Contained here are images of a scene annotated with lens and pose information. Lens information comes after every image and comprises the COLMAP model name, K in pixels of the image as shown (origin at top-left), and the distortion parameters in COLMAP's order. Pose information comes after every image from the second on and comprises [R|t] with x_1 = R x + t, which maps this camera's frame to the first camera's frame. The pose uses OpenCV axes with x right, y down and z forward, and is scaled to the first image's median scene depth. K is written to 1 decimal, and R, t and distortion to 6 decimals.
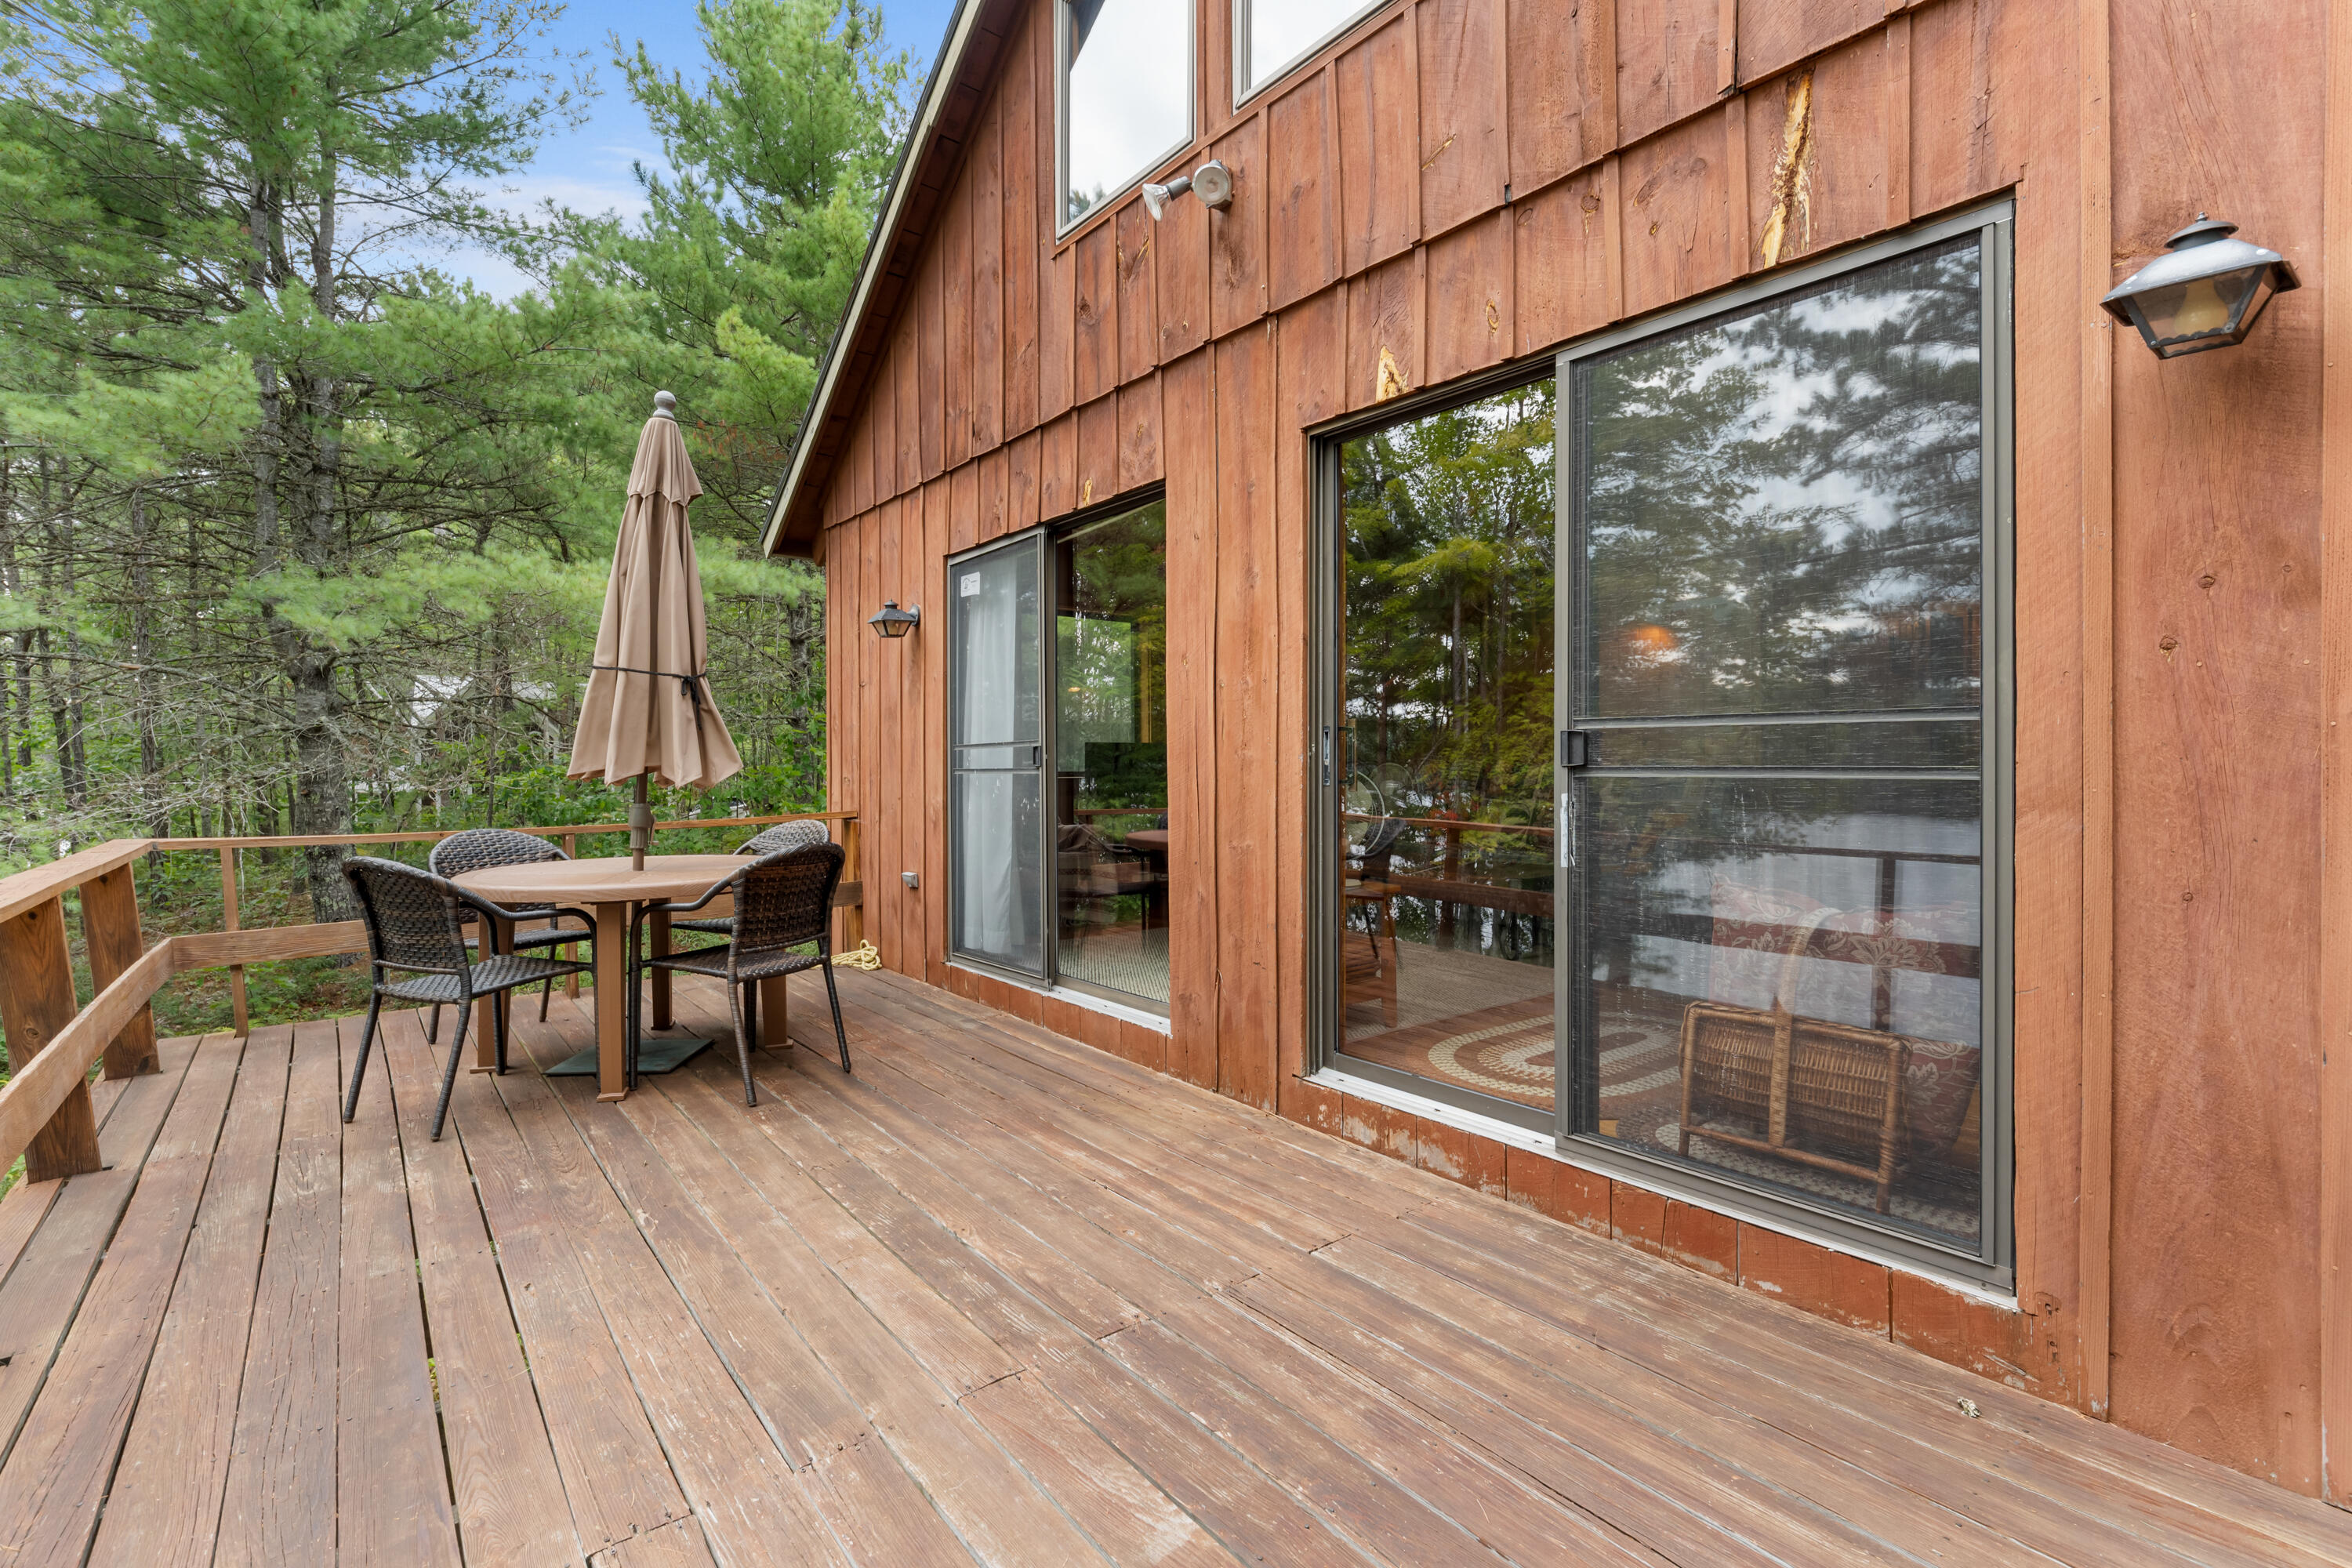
lens RADIAL K [[1062.1, 0, 1175.2], [0, 1062.1, 768.3], [0, 0, 1]] dist [-0.001714, -0.000055]
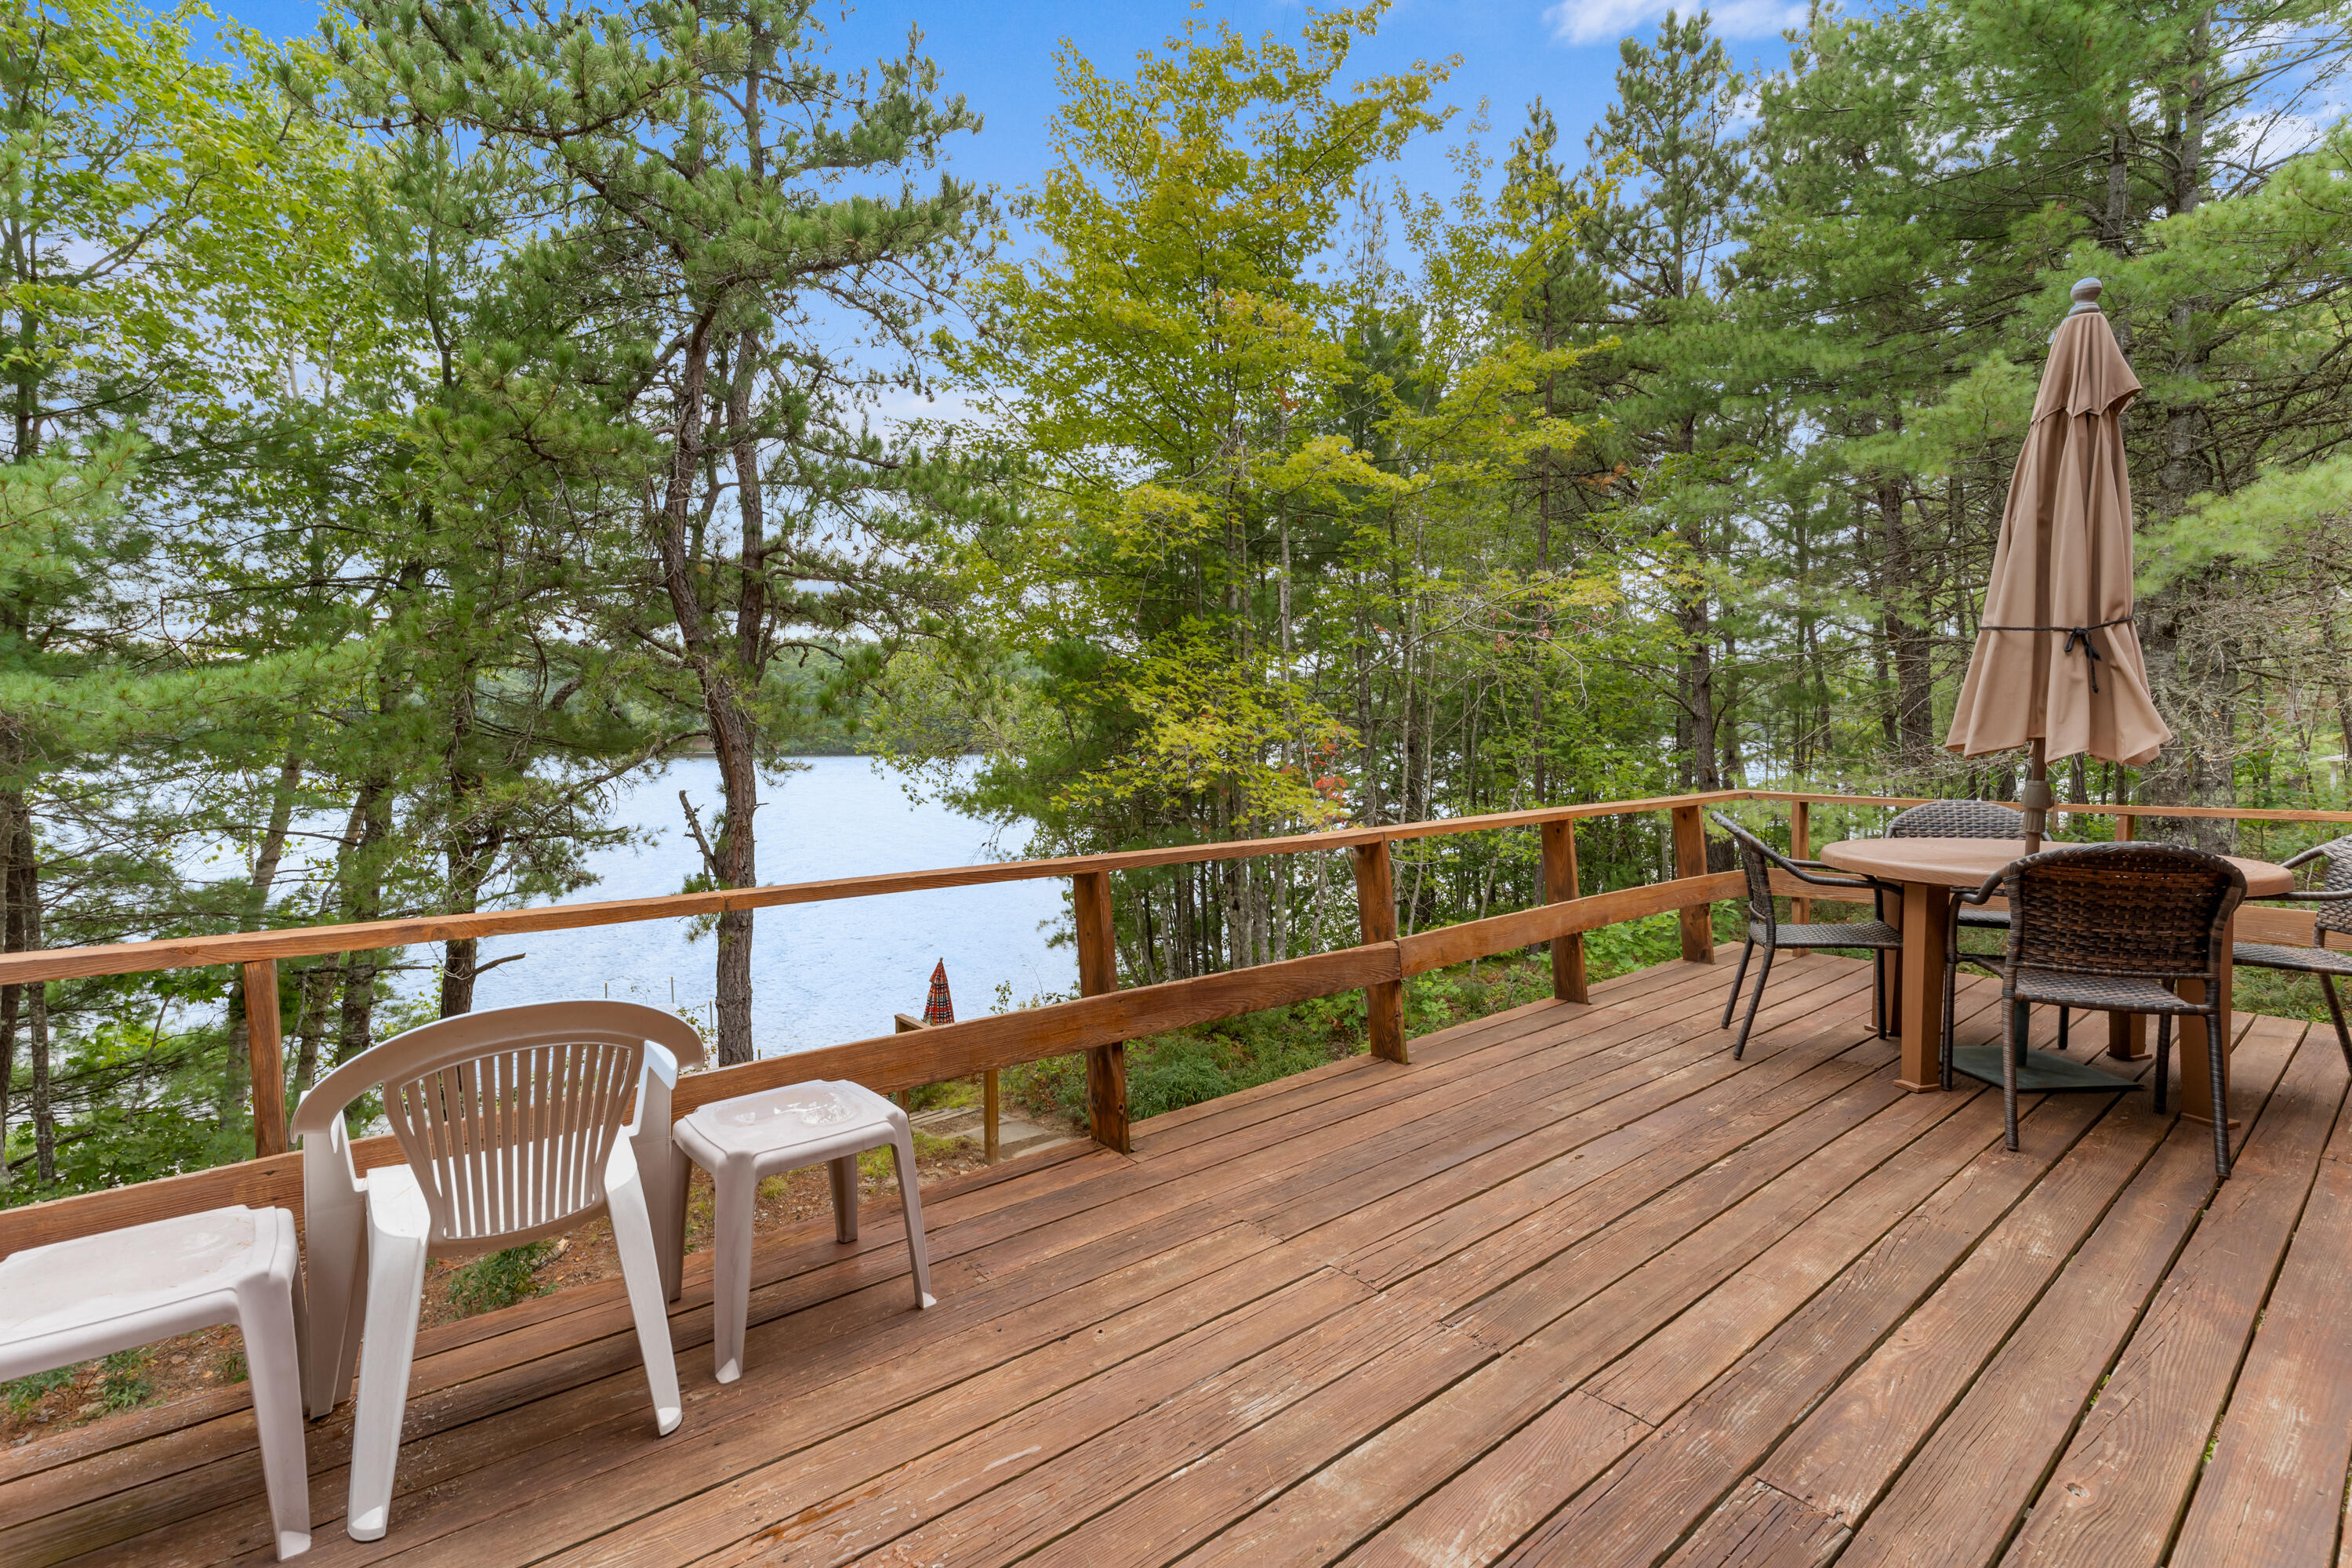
lens RADIAL K [[1062.1, 0, 1175.6], [0, 1062.1, 788.0], [0, 0, 1]] dist [-0.001714, -0.000055]
pose [[0.015696, 0.054123, -0.998411, 0.457365], [-0.004118, 0.998529, 0.054065, -0.006774], [0.999868, 0.003263, 0.015896, 0.380757]]
